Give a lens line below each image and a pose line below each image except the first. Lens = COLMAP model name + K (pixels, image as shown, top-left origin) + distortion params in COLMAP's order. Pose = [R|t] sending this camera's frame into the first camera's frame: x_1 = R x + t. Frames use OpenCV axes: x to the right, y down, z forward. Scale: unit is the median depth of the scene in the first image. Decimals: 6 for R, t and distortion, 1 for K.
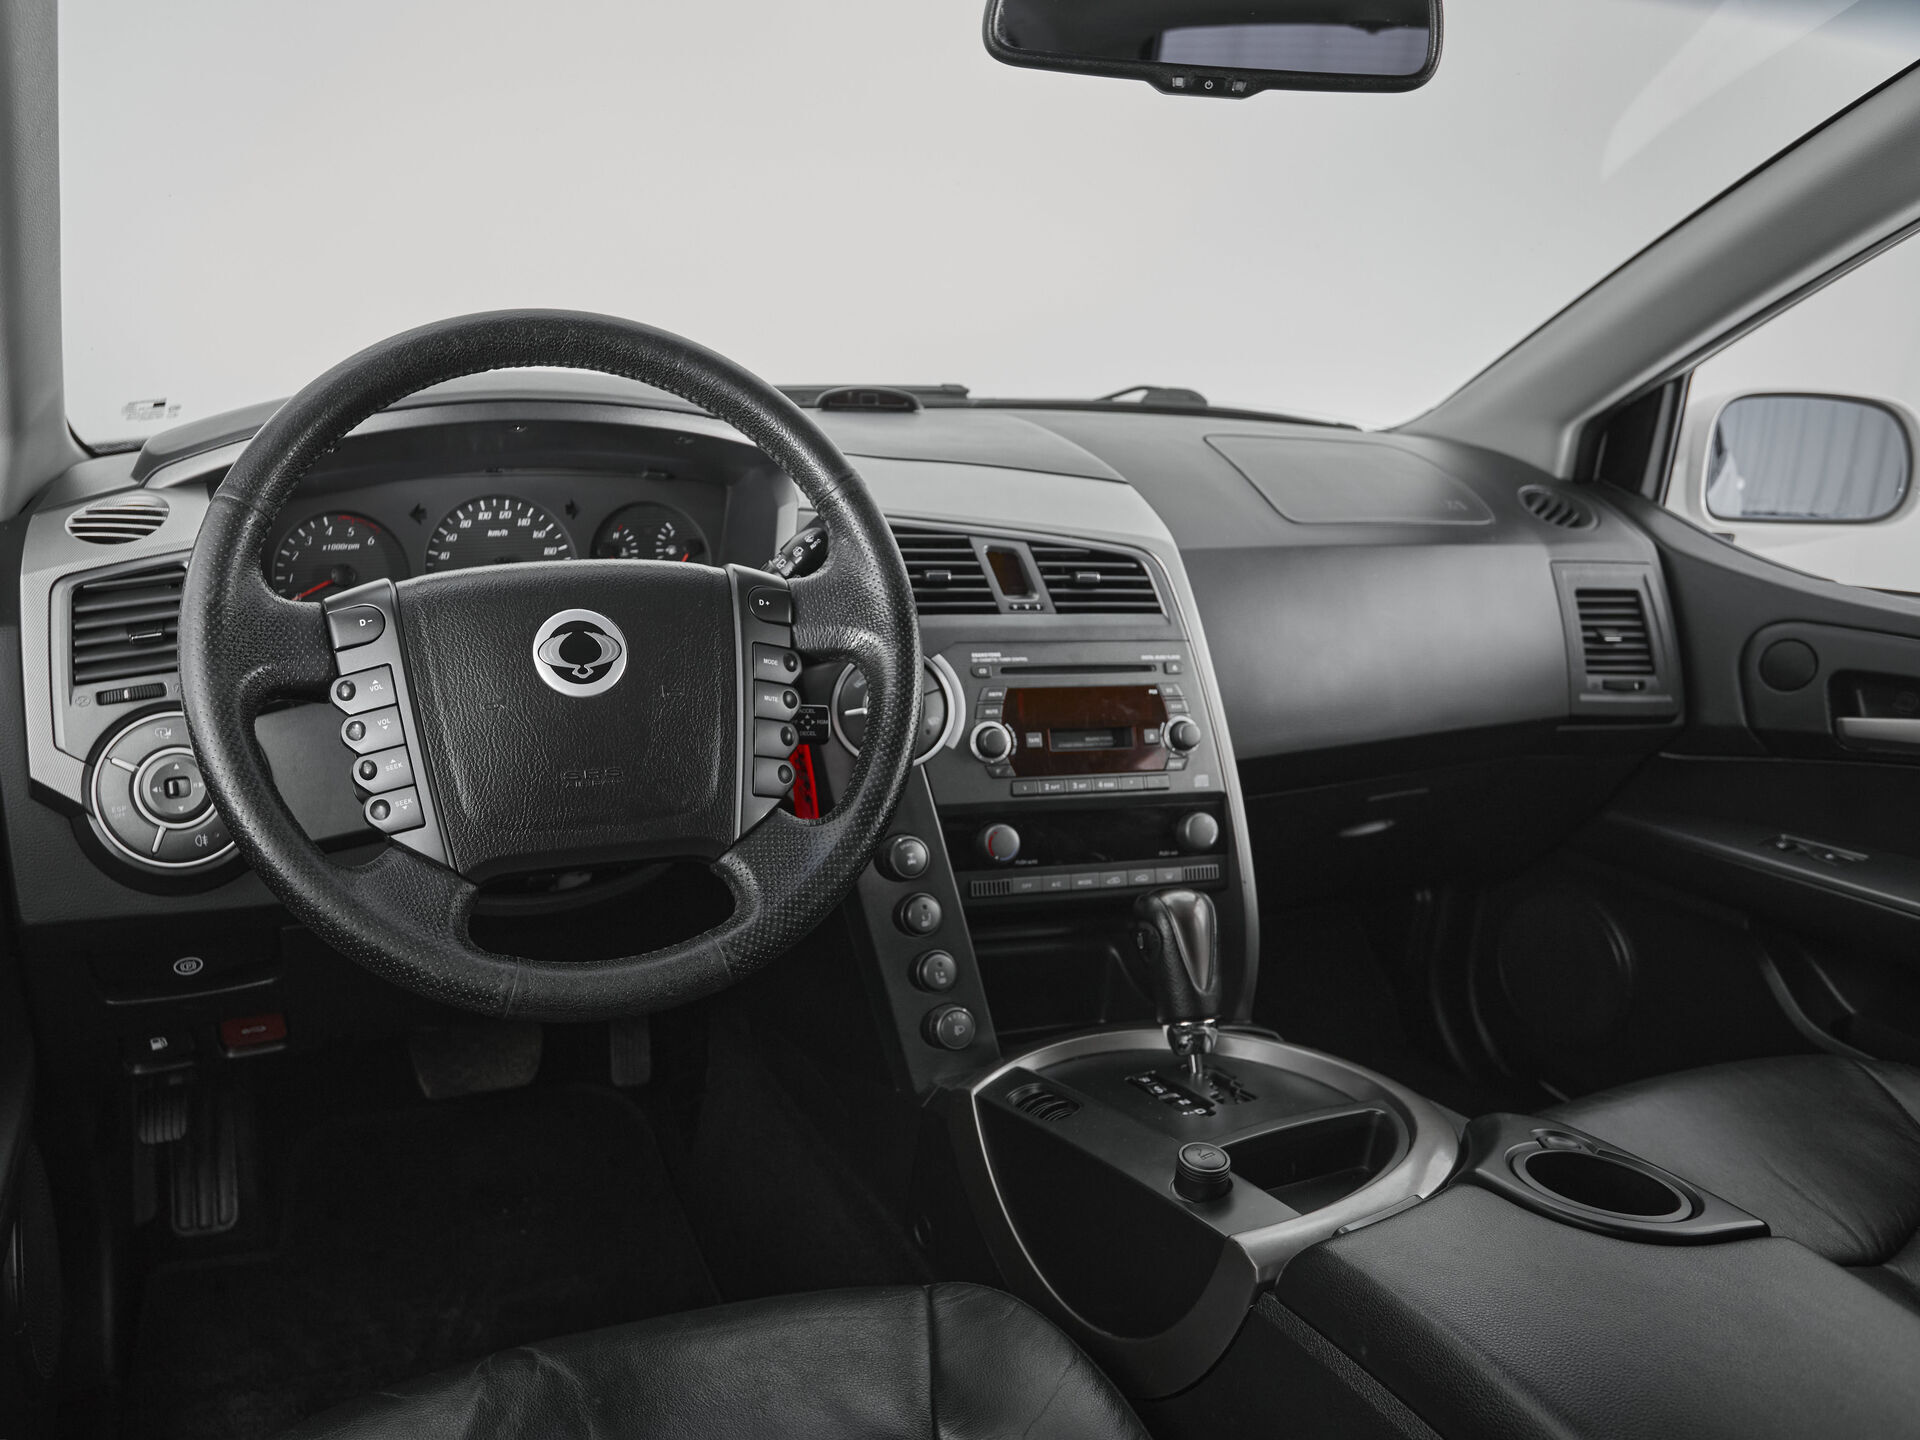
lens RADIAL K [[1424.2, 0, 819.4], [0, 1424.2, 723.5], [0, 0, 1]] dist [-0.083504, 0.103756]
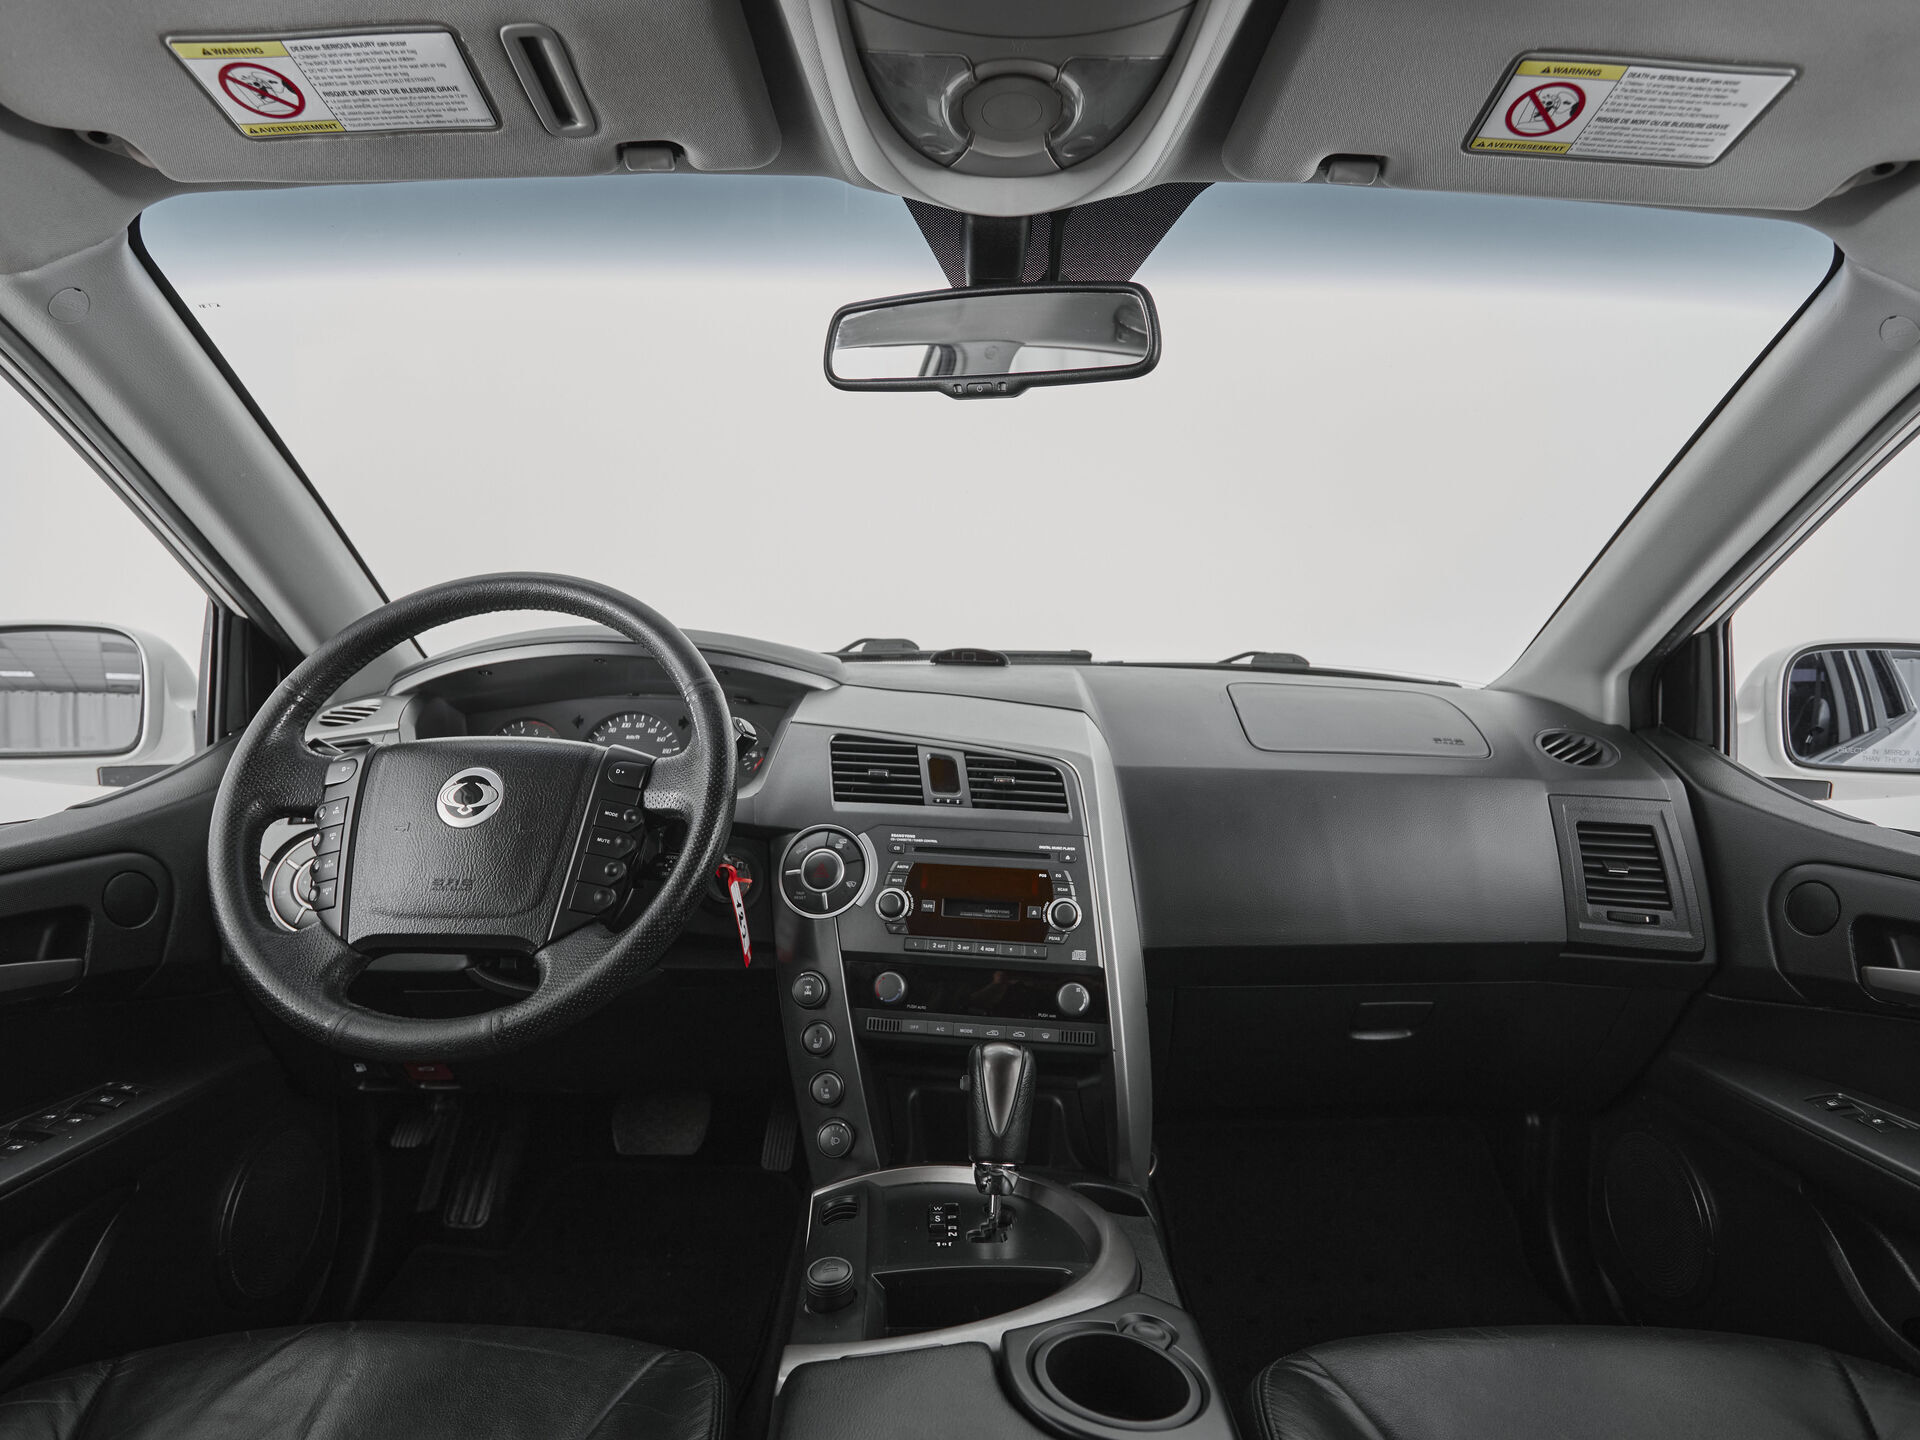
lens RADIAL K [[1022.0, 0, 960.0], [0, 1022.0, 720.0], [0, 0, 1]] dist [0.005916, -0.012698]
pose [[0.935067, 0.014374, -0.354179, 0.497792], [-0.086286, 0.978353, -0.188096, 0.018608], [0.343809, 0.206443, 0.916066, 0.159957]]
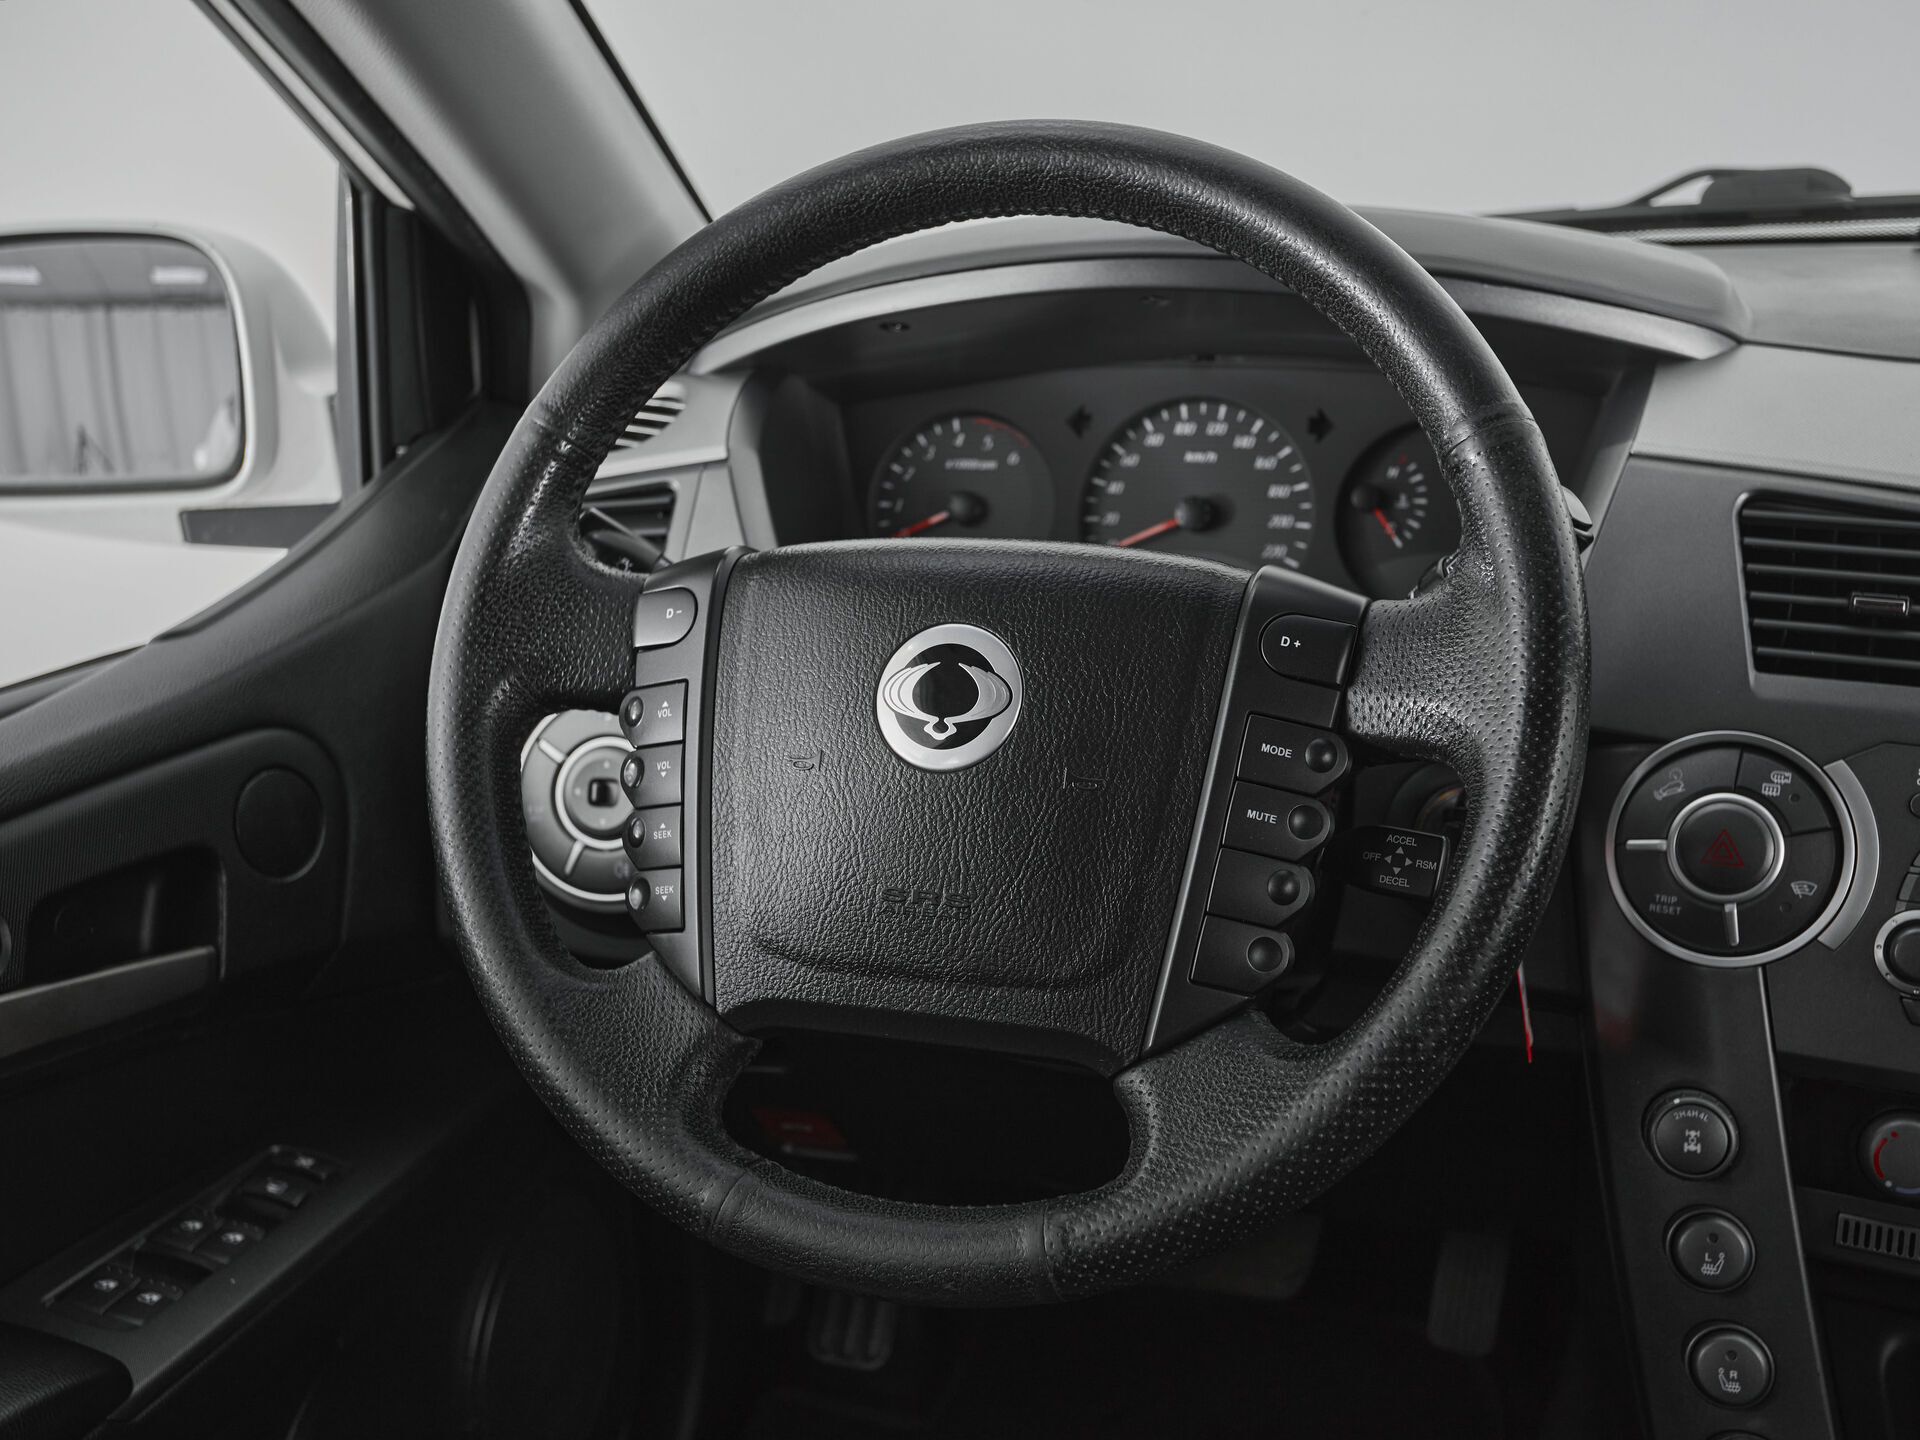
lens RADIAL K [[2055.2, 0, 960.0], [0, 2055.2, 720.0], [0, 0, 1]] dist [-0.010450, 0.015450]
pose [[0.778550, 0.141724, -0.611370, 0.287724], [-0.119246, 0.989827, 0.077602, -0.082960], [0.616149, 0.012486, 0.787530, 0.231257]]
